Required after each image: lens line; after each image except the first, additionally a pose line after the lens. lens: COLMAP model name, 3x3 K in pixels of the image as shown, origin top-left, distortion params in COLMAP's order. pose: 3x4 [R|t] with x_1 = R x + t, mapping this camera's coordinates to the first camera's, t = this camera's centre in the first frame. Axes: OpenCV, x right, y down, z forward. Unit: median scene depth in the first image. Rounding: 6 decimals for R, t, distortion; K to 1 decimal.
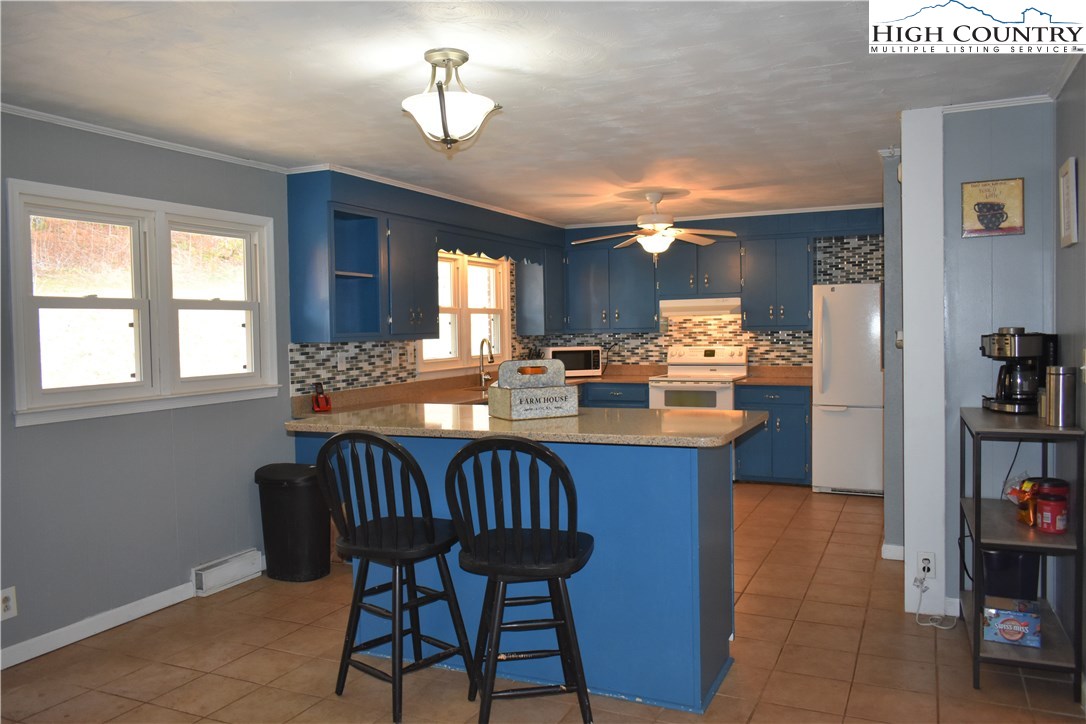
lens RADIAL K [[838.1, 0, 545.3], [0, 838.1, 361.0], [0, 0, 1]] dist [-0.019761, 0.006145]
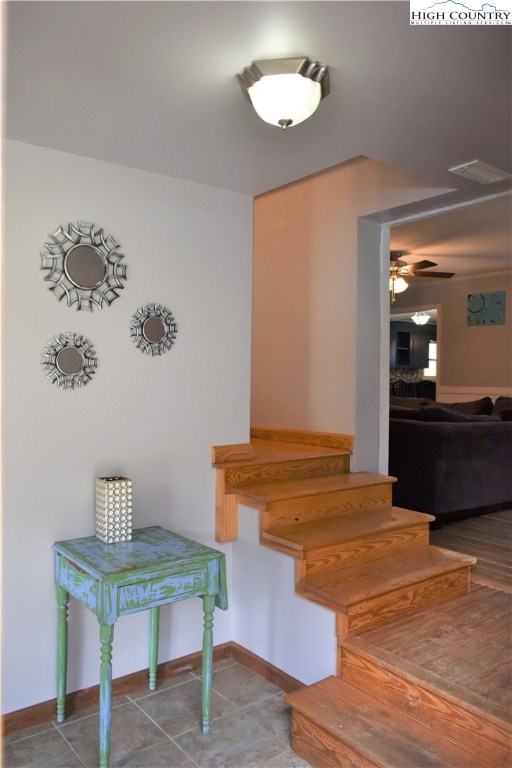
lens RADIAL K [[592.7, 0, 256.0], [0, 592.7, 386.1], [0, 0, 1]] dist [-0.019761, 0.006145]
pose [[0.892132, 0.030774, -0.450726, 0.300847], [-0.042927, 0.998938, -0.016761, 0.105481], [0.449732, 0.034302, 0.892505, -1.291936]]
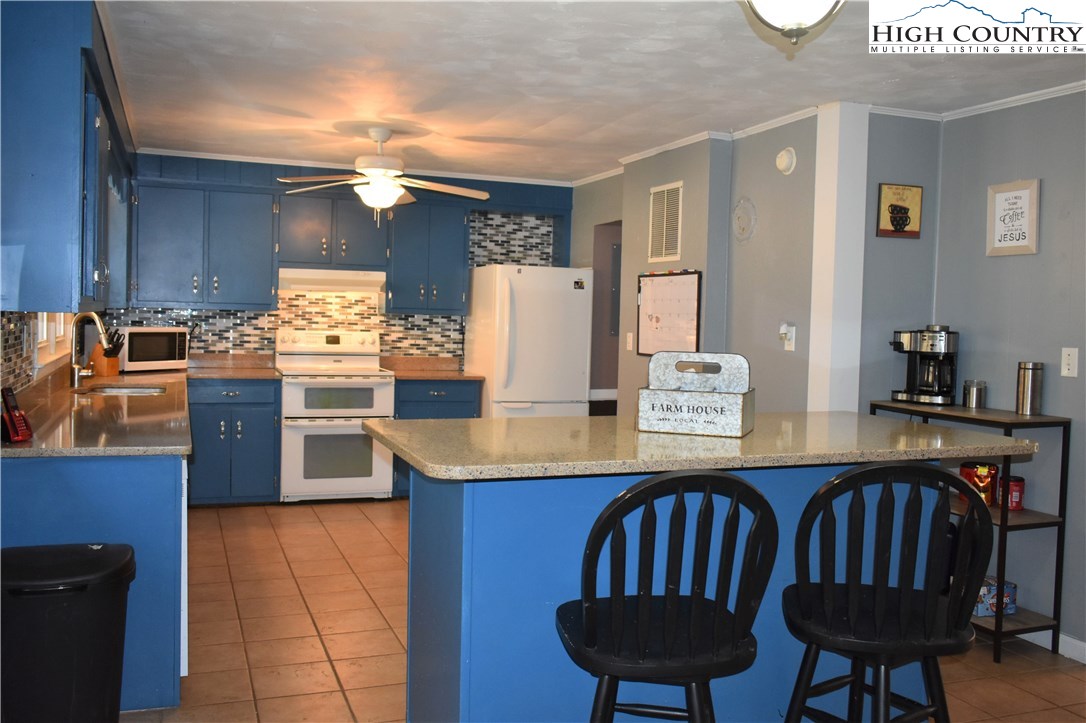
lens RADIAL K [[961.2, 0, 550.2], [0, 961.2, 353.4], [0, 0, 1]] dist [-0.014644, -0.011602]
pose [[0.698370, 0.006290, 0.715709, -0.391095], [-0.010729, 0.999941, 0.001681, -0.000088], [-0.715657, -0.008853, 0.698396, 0.283879]]
